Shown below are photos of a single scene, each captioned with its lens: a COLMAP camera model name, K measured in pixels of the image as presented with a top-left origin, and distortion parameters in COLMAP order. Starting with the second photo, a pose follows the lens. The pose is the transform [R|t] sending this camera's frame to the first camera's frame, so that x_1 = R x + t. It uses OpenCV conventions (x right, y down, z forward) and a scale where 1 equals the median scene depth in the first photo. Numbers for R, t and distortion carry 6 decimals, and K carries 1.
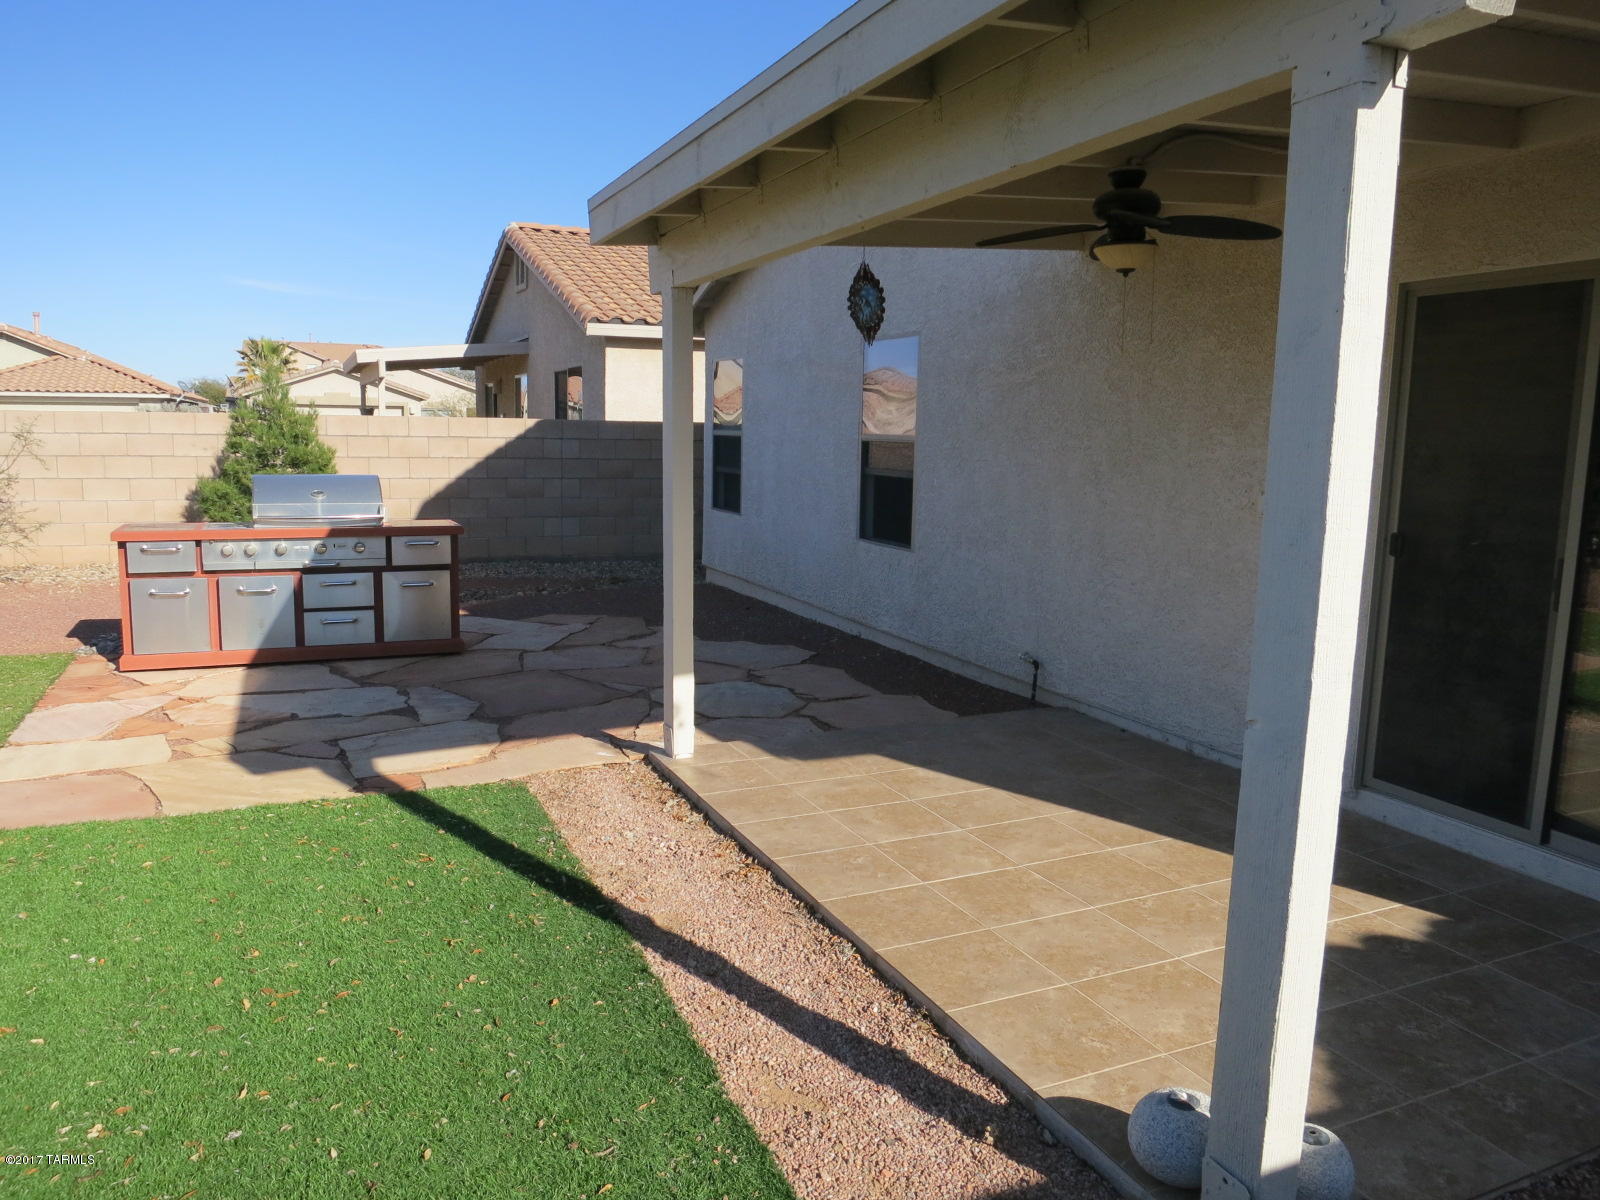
lens RADIAL K [[1152.7, 0, 800.0], [0, 1152.7, 600.0], [0, 0, 1]] dist [-0.049217, 0.007485]
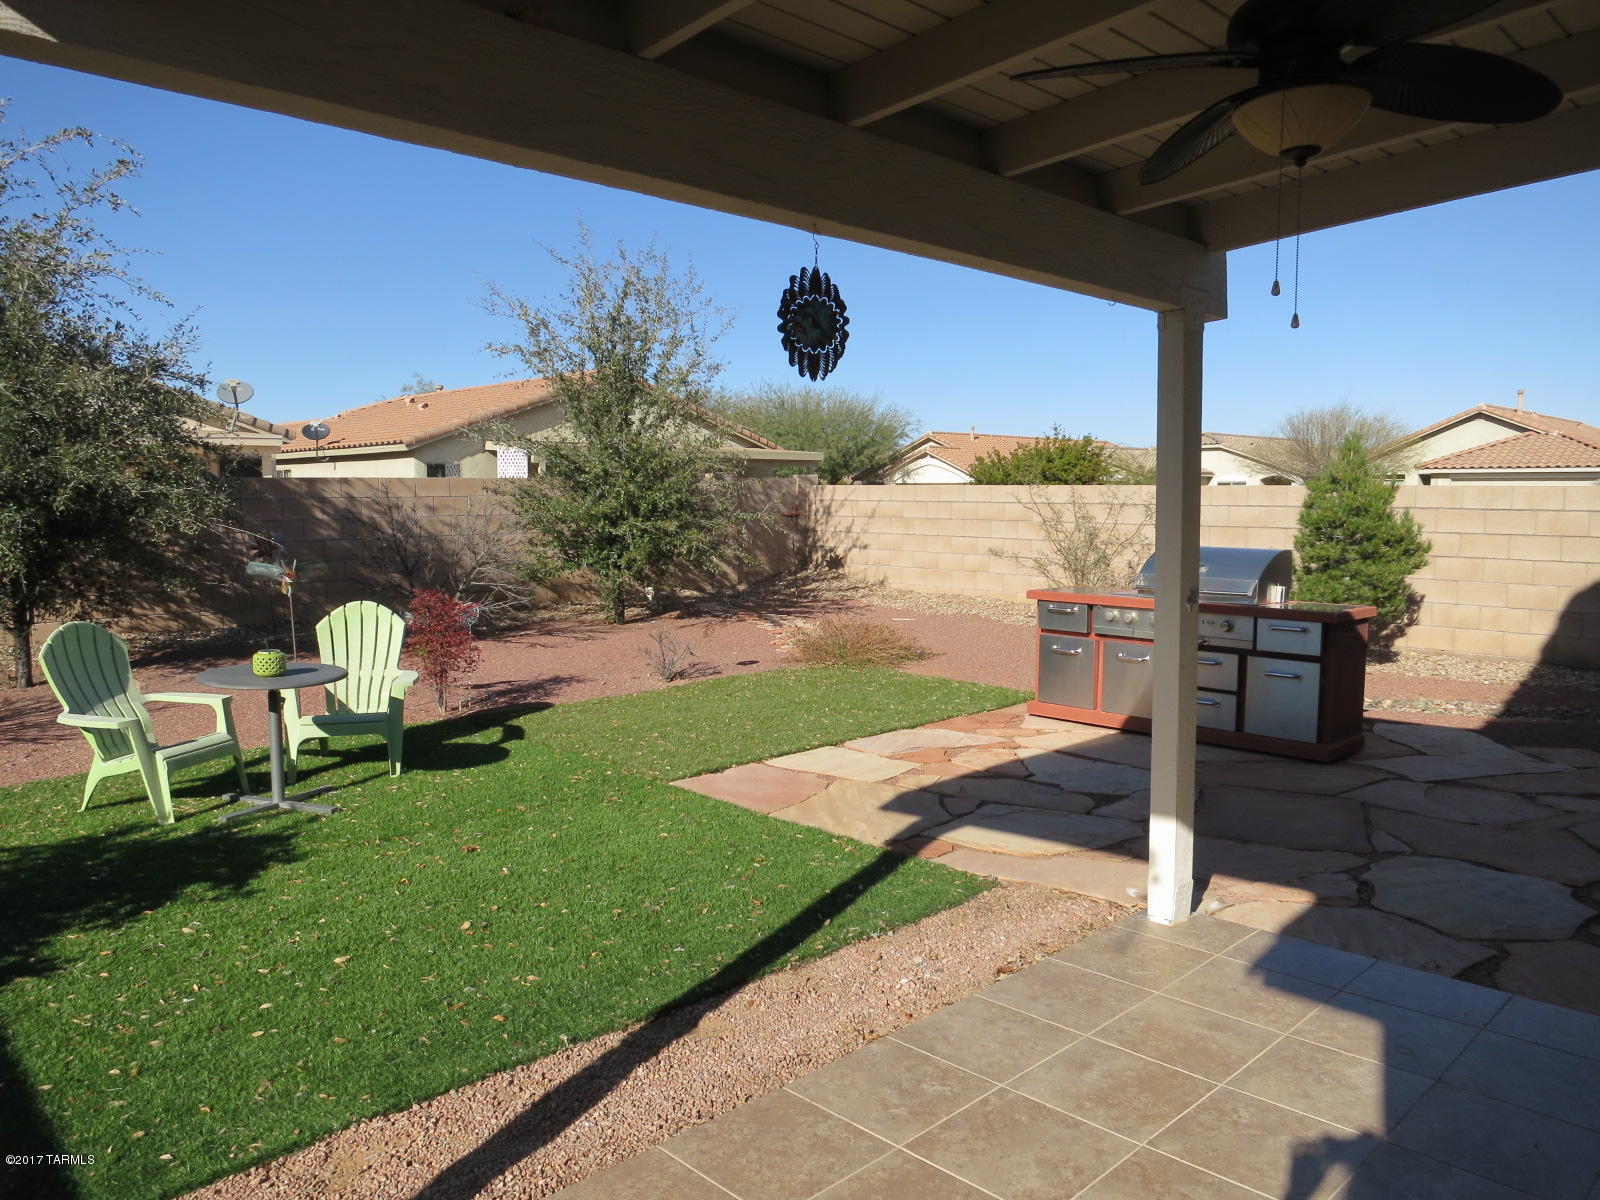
lens RADIAL K [[1152.7, 0, 800.0], [0, 1152.7, 600.0], [0, 0, 1]] dist [-0.049217, 0.007485]
pose [[0.345775, 0.066892, -0.935930, 0.521066], [-0.129187, 0.991351, 0.023125, -0.062793], [0.929382, 0.112913, 0.351426, 0.498048]]
